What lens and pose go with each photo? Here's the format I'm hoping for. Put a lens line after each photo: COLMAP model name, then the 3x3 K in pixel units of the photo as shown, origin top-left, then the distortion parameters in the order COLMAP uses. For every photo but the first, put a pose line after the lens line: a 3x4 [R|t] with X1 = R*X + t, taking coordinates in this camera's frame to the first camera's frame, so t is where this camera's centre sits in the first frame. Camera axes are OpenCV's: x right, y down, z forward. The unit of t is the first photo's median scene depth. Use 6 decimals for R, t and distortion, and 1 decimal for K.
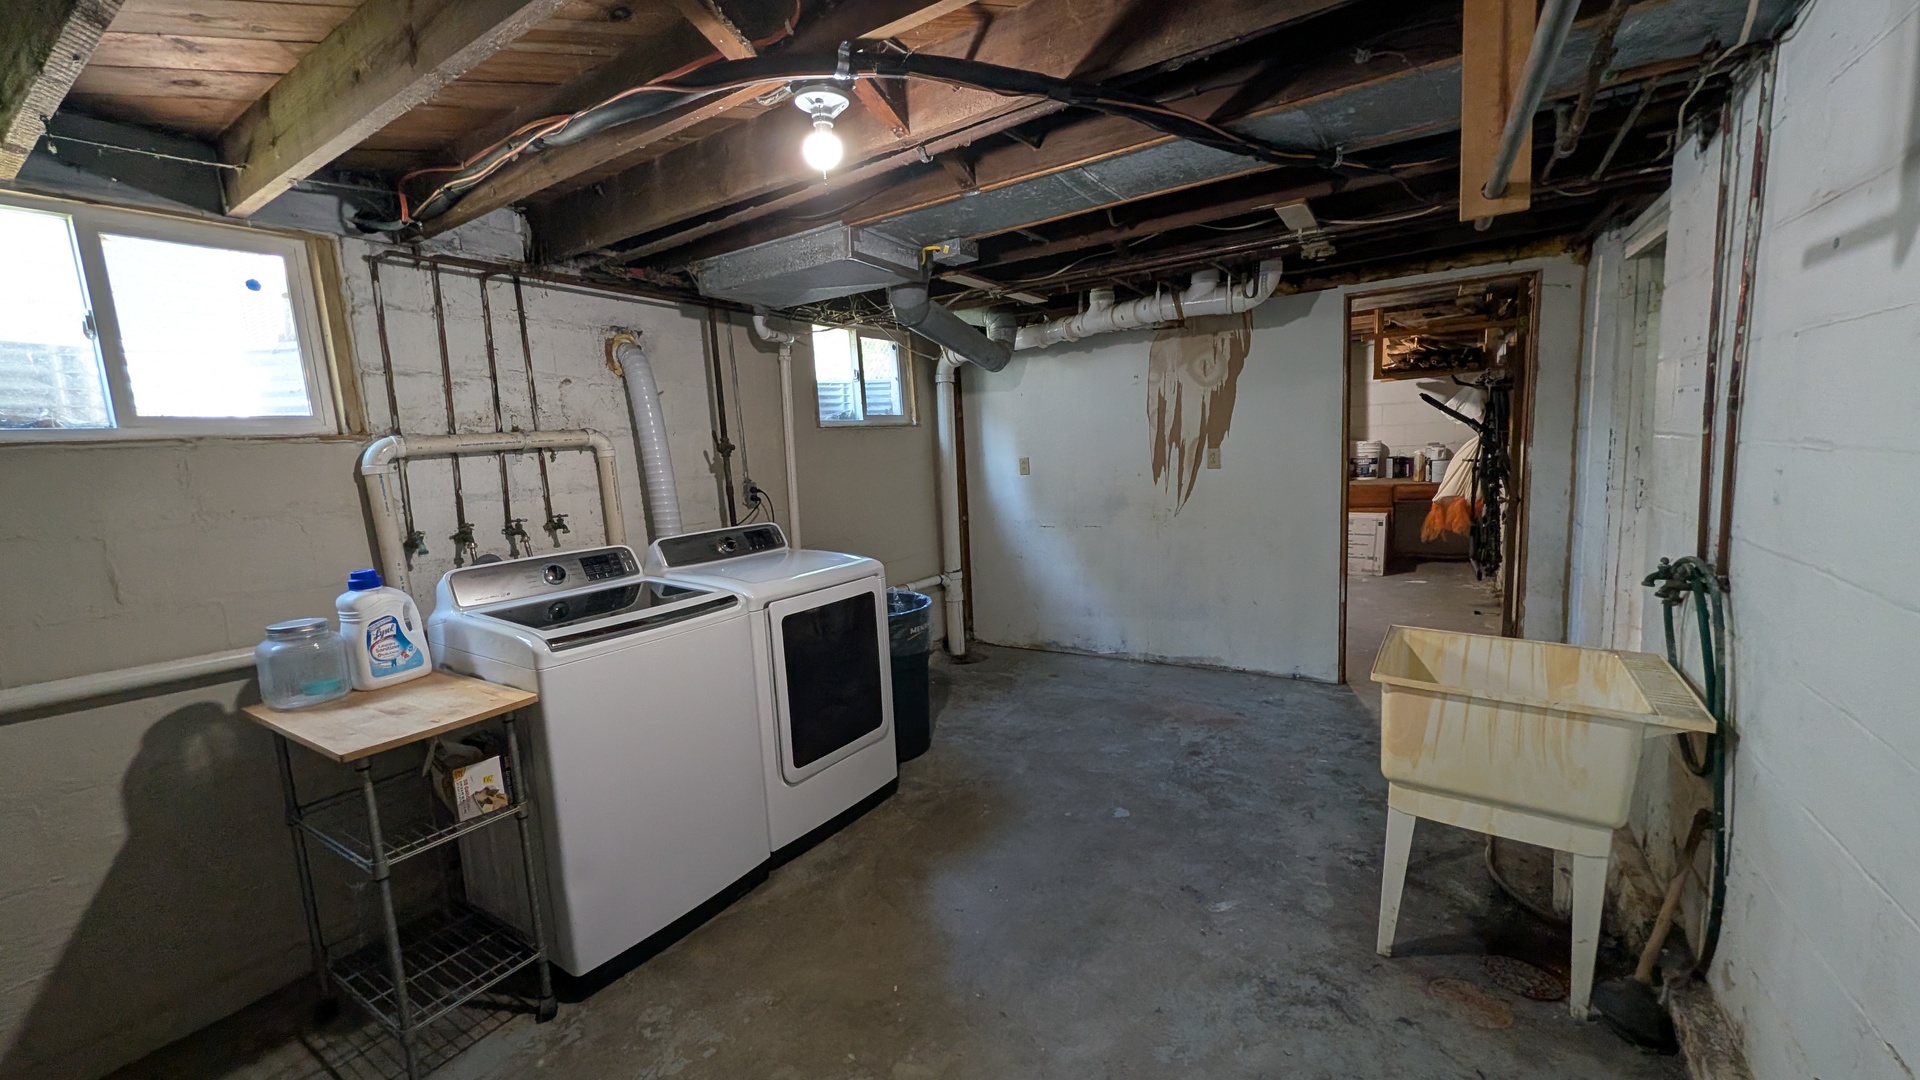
lens RADIAL K [[734.5, 0, 952.9], [0, 734.5, 541.9], [0, 0, 1]] dist [-0.002410, 0.001676]
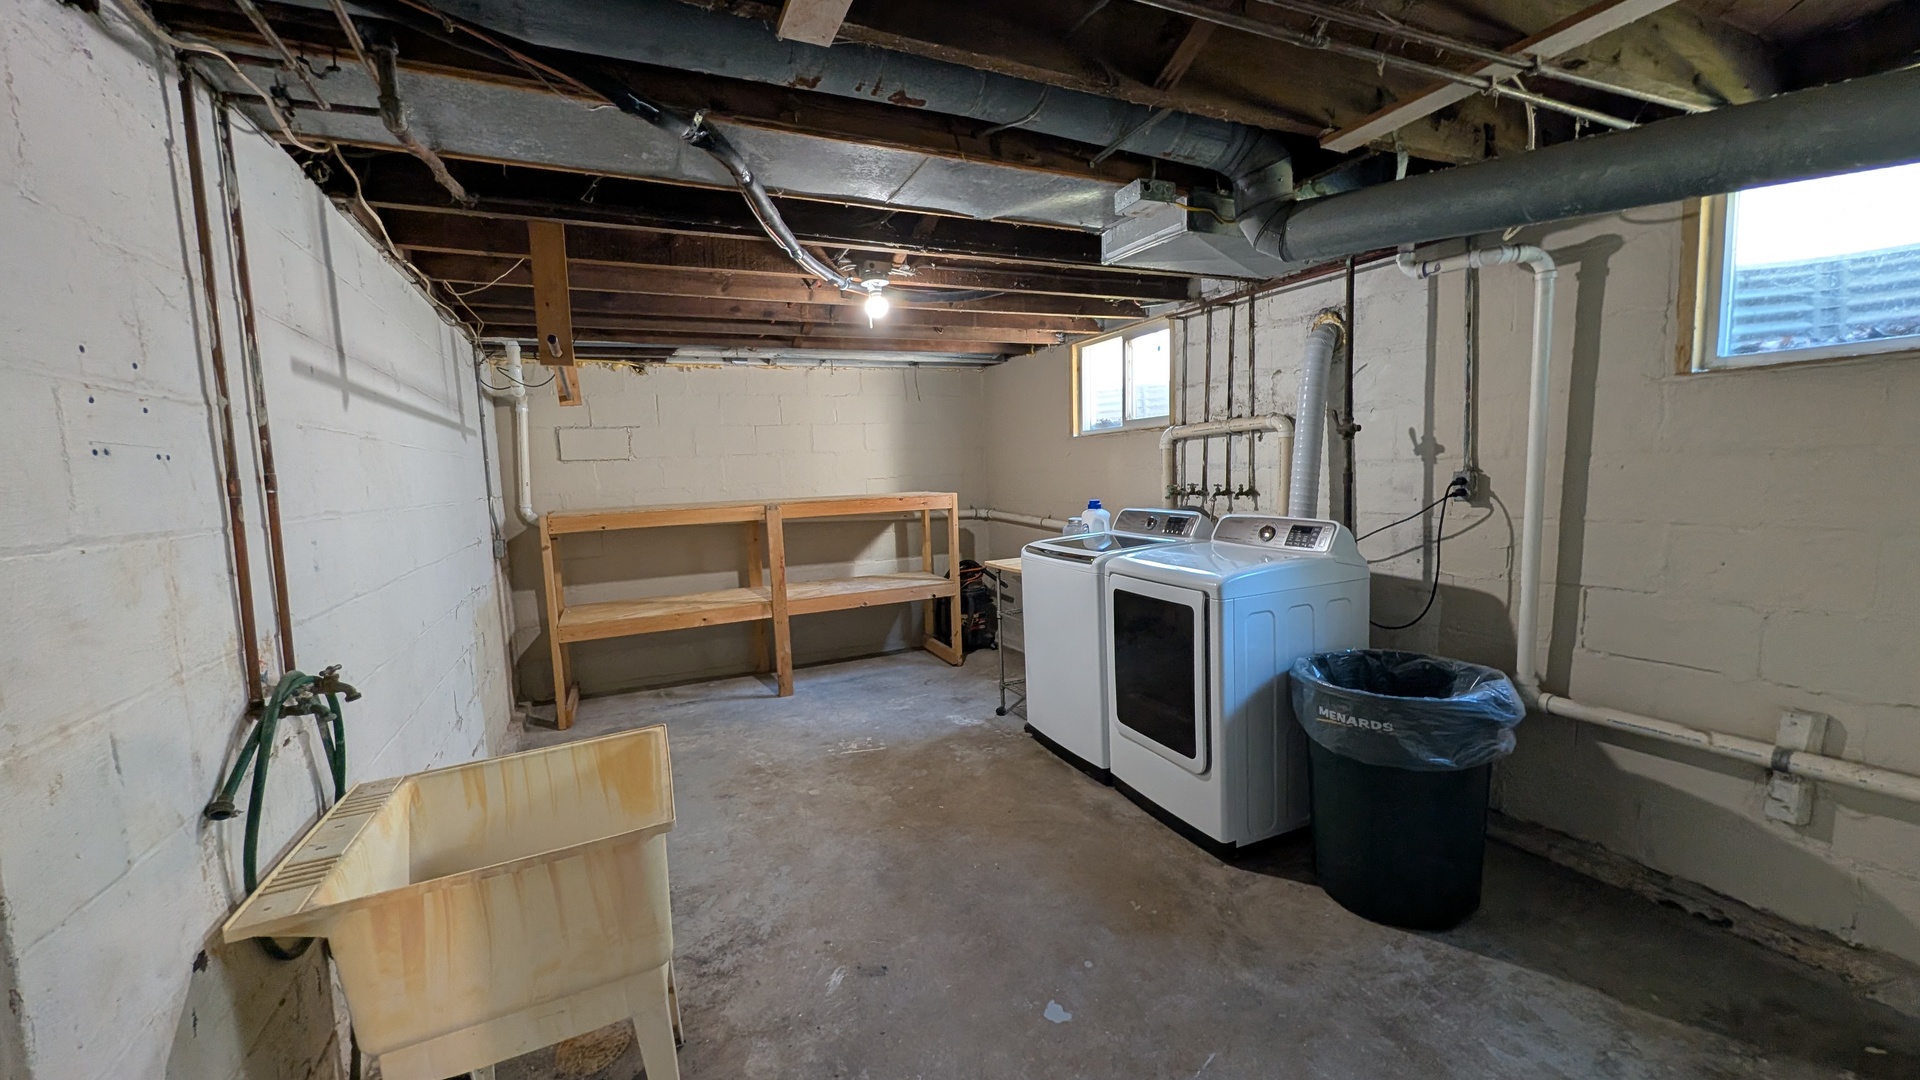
lens RADIAL K [[734.5, 0, 950.7], [0, 734.5, 539.2], [0, 0, 1]] dist [-0.002410, 0.001676]
pose [[-0.531306, 0.162613, -0.831427, 0.814465], [-0.038631, 0.975734, 0.215523, -0.203267], [0.846299, 0.146627, -0.512131, 1.273820]]
